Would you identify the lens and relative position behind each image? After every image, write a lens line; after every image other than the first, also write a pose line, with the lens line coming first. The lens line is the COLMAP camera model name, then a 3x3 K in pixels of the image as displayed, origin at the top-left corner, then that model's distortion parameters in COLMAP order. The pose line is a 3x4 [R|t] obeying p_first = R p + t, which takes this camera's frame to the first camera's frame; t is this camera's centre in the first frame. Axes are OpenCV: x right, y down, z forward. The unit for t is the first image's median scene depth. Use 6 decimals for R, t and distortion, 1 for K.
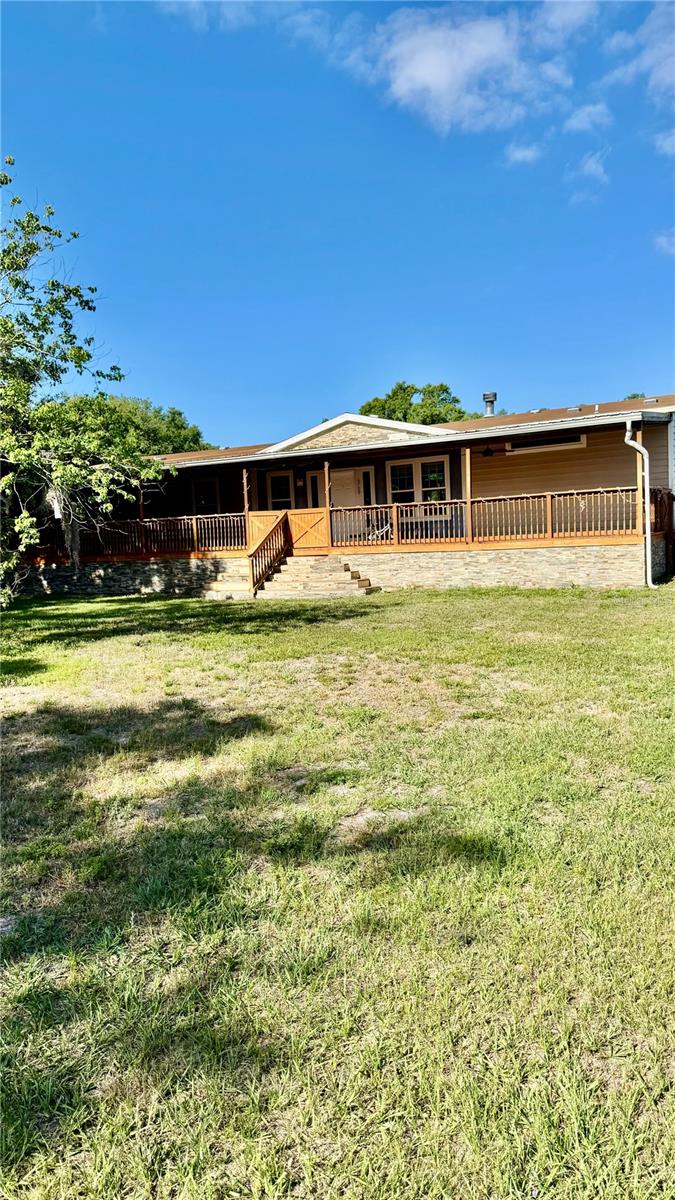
lens RADIAL K [[857.8, 0, 331.8], [0, 857.8, 580.7], [0, 0, 1]] dist [0.097406, -0.092102]
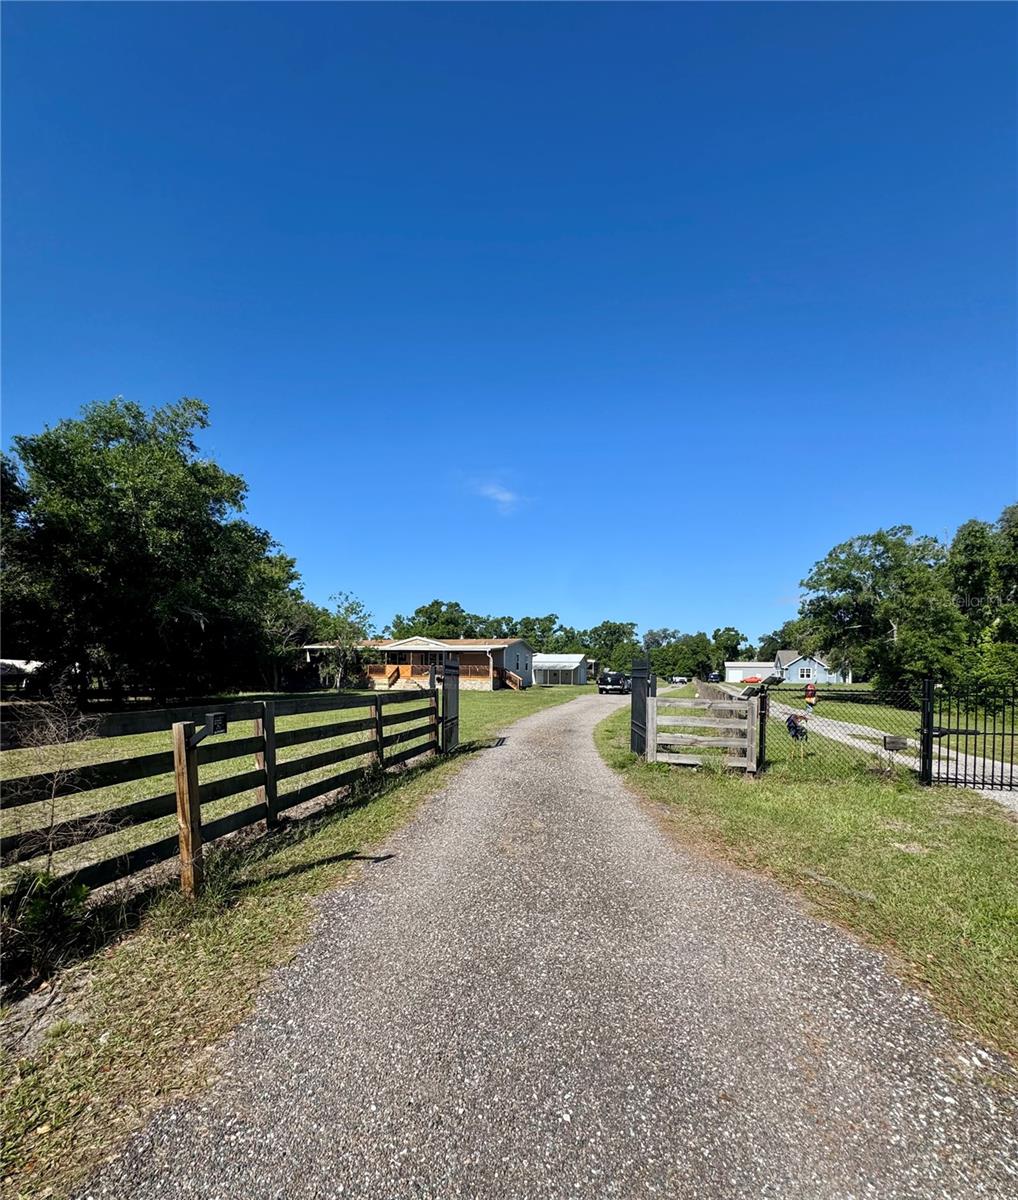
lens RADIAL K [[544.9, 0, 522.1], [0, 544.9, 653.5], [0, 0, 1]] dist [-0.004745, 0.000885]
pose [[0.968497, 0.069860, 0.239024, -0.099932], [-0.046024, 0.993523, -0.103895, 0.077359], [-0.244734, 0.089622, 0.965439, -1.272870]]
